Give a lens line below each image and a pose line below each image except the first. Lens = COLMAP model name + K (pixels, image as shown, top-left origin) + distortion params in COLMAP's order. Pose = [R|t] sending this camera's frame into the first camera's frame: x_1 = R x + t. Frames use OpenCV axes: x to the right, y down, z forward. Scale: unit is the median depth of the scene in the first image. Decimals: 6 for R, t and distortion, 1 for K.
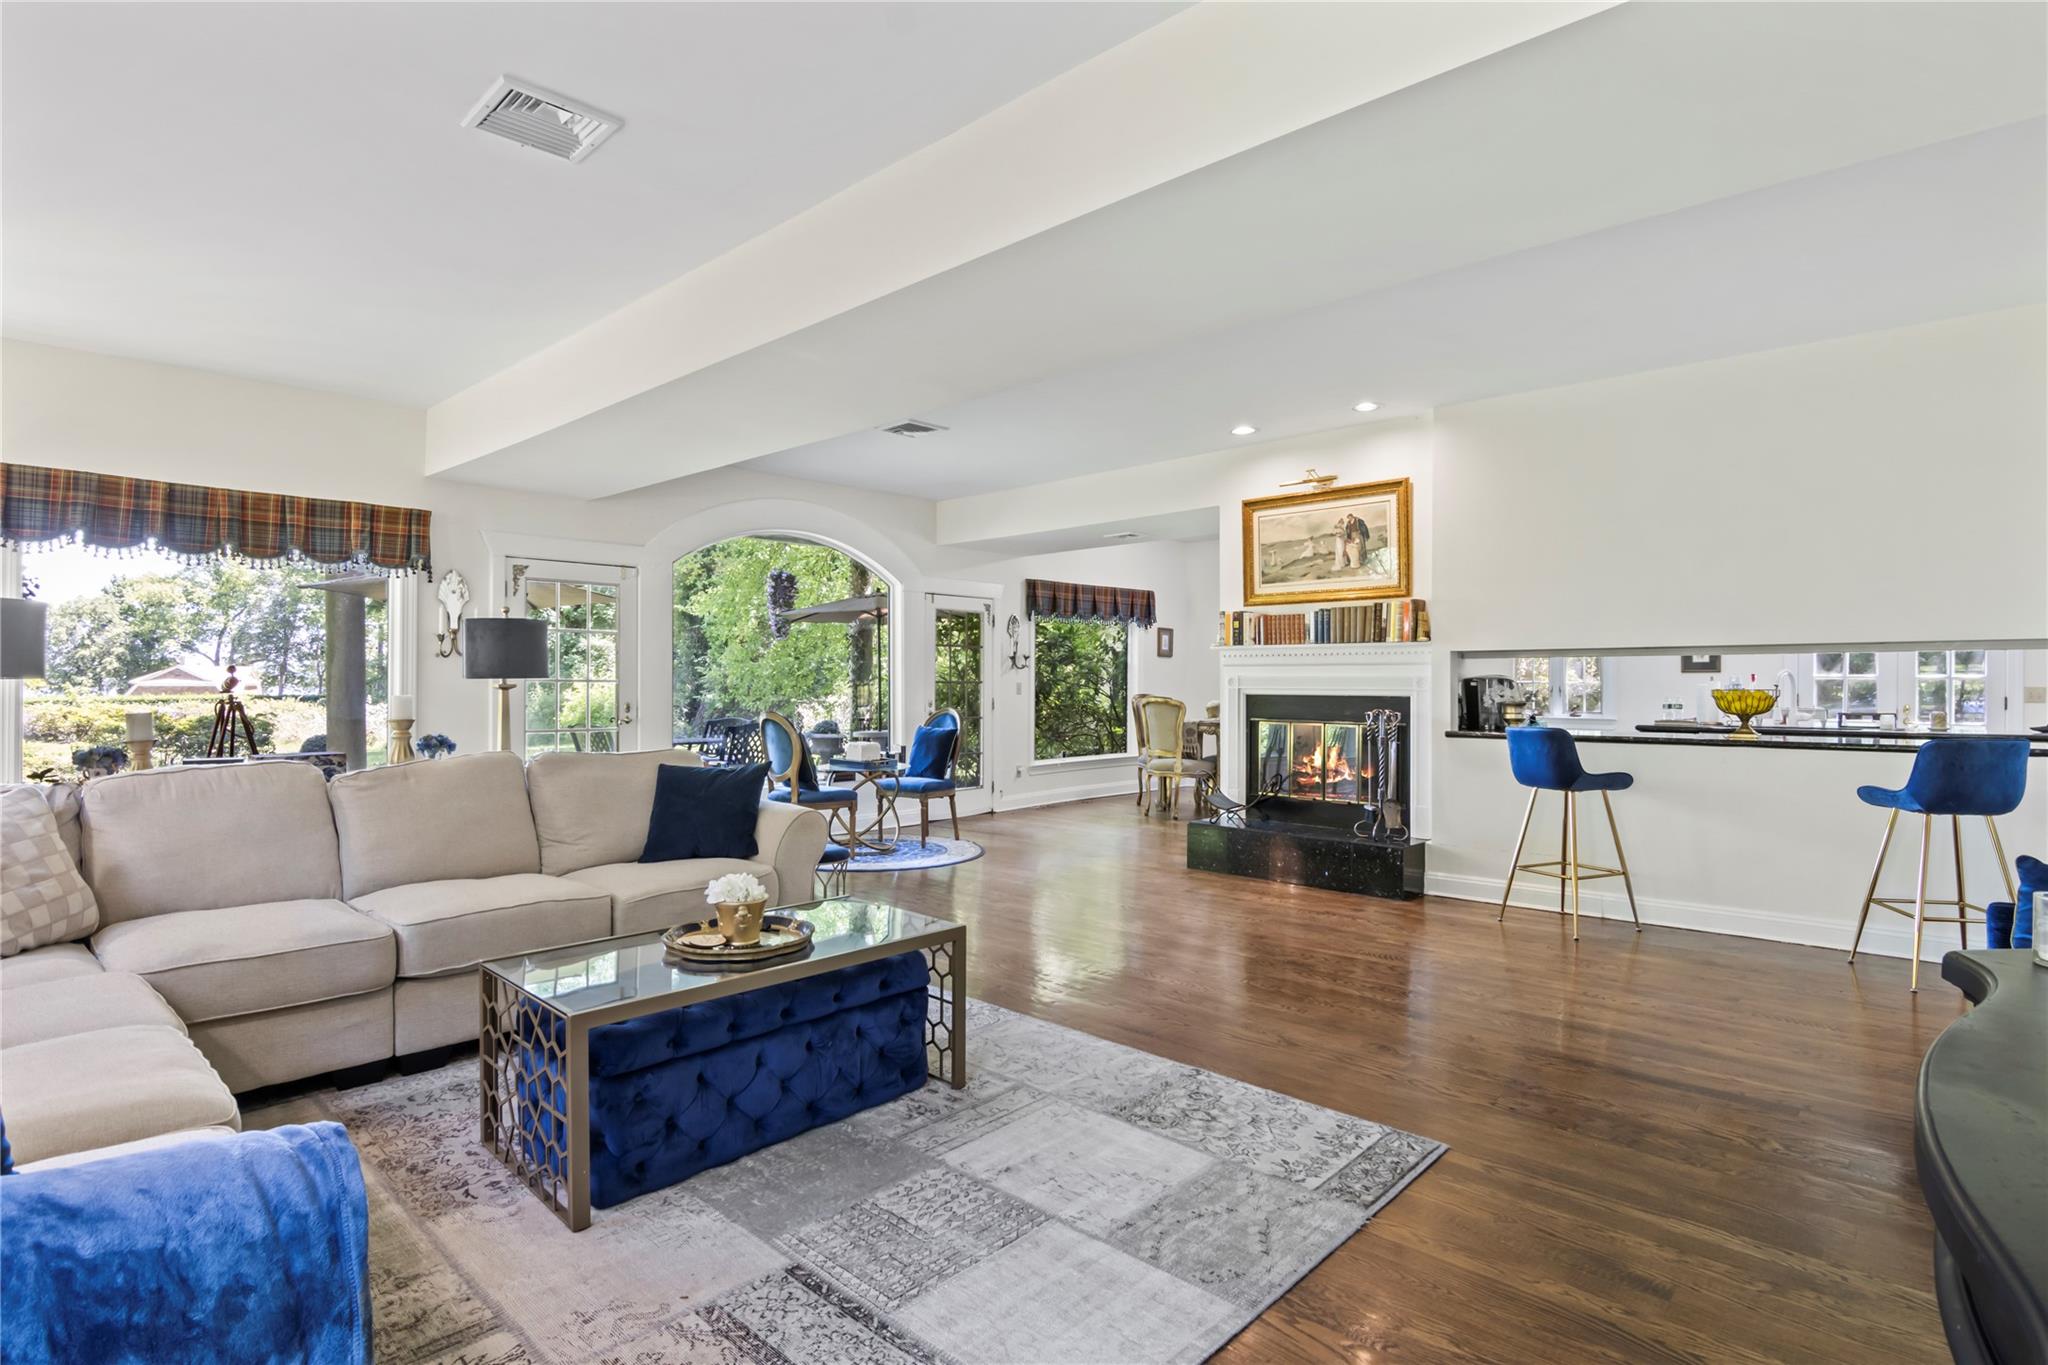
lens RADIAL K [[1053.2, 0, 1001.6], [0, 1053.2, 663.3], [0, 0, 1]] dist [0.006129, 0.000479]
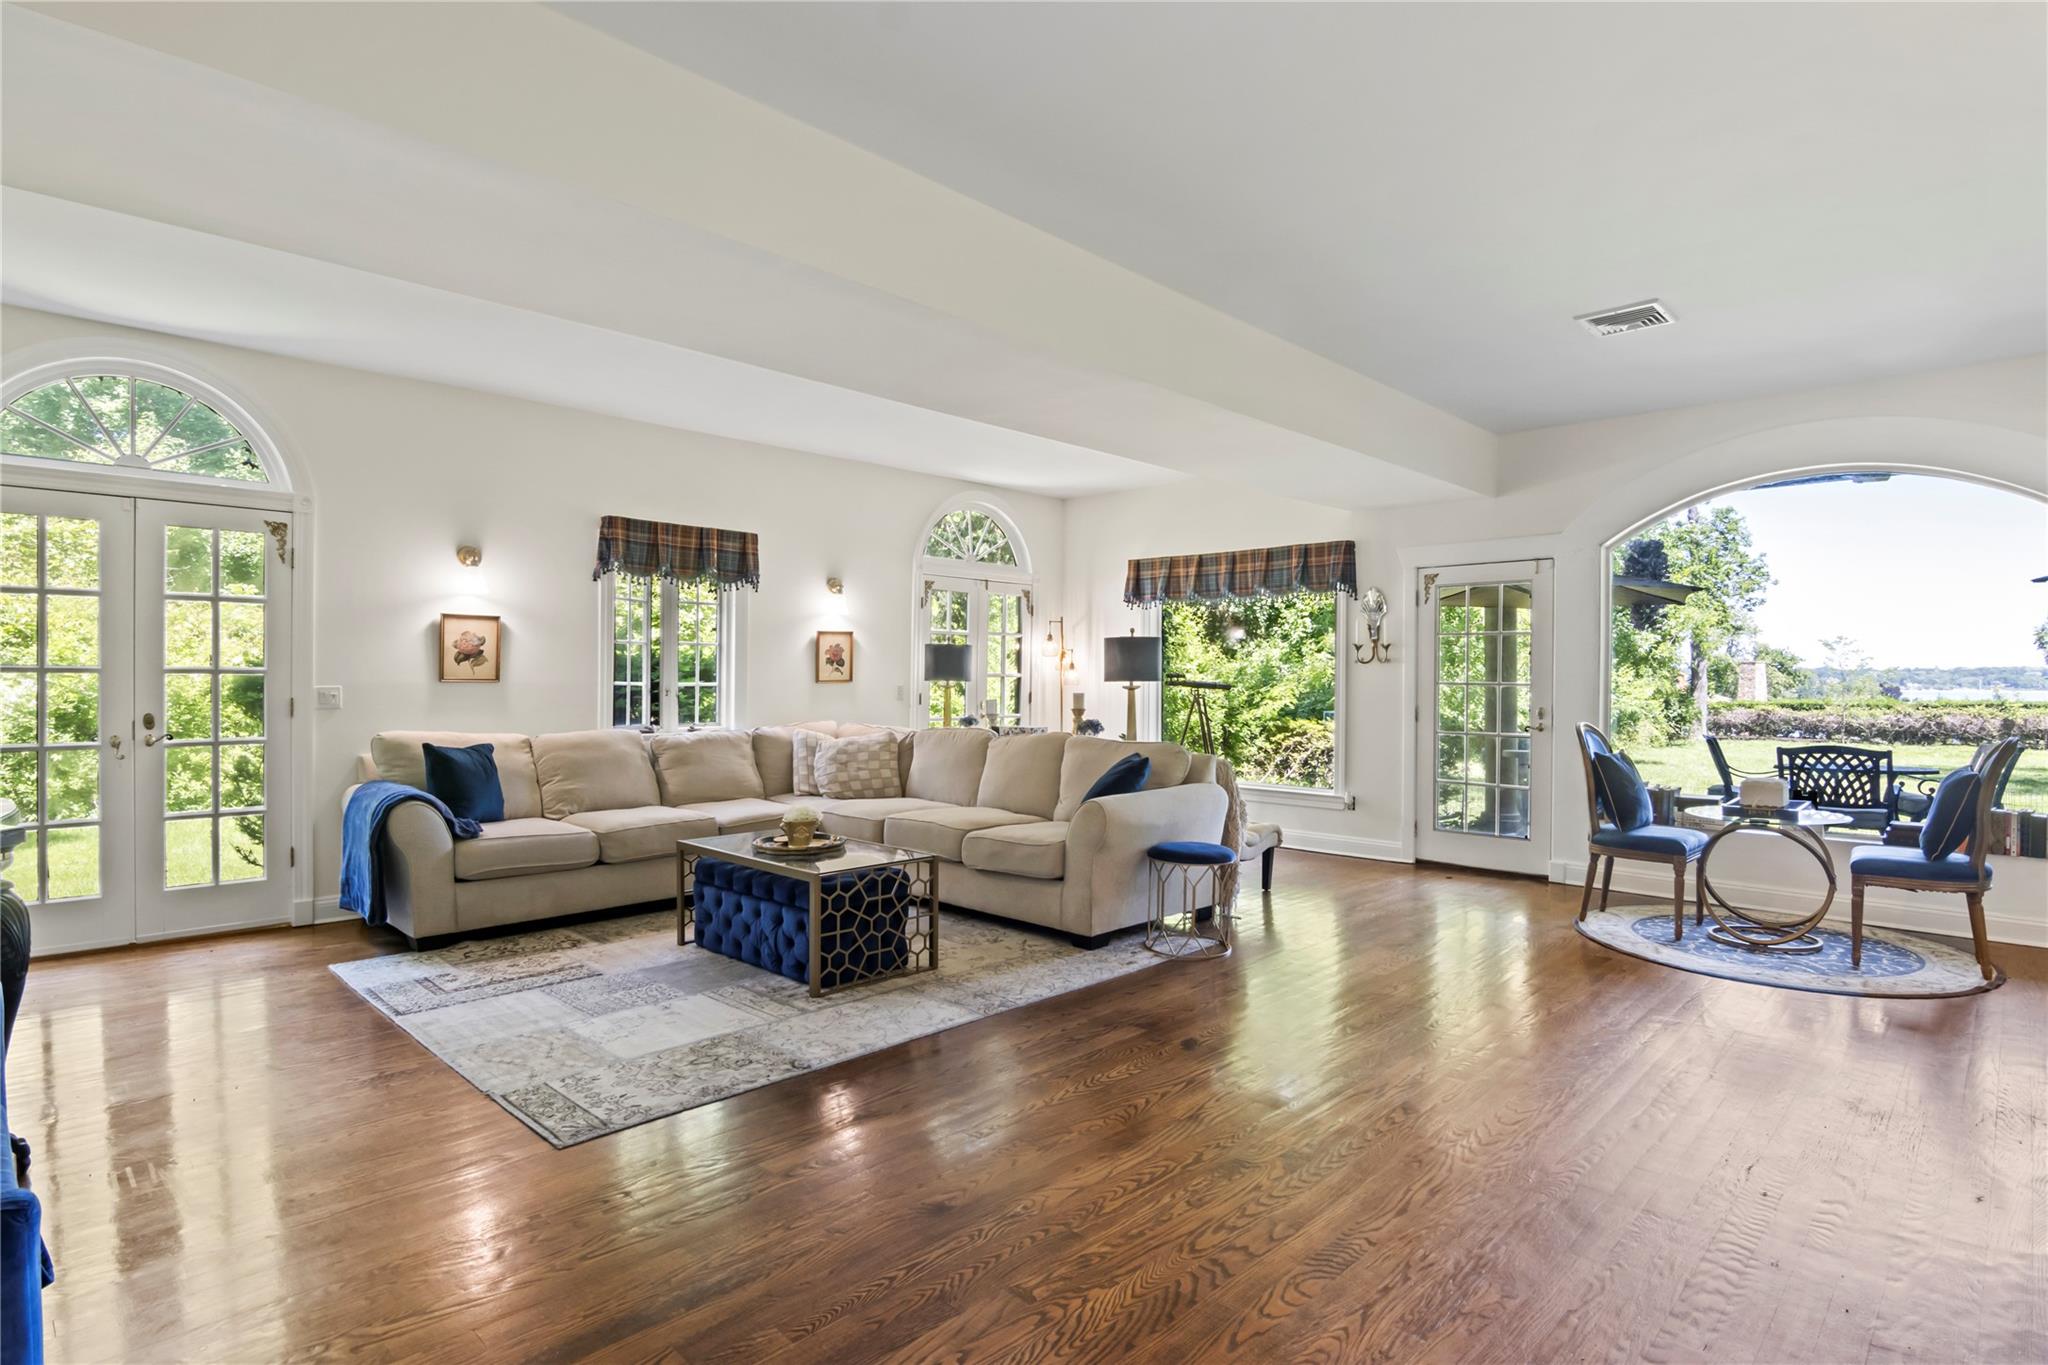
lens RADIAL K [[1046.0, 0, 1012.2], [0, 1046.0, 693.7], [0, 0, 1]] dist [-0.000547, -0.012984]
pose [[-0.020346, 0.006344, -0.999773, 1.322462], [0.007728, 0.999951, 0.006188, 0.033361], [0.999763, -0.007600, -0.020394, 1.382556]]
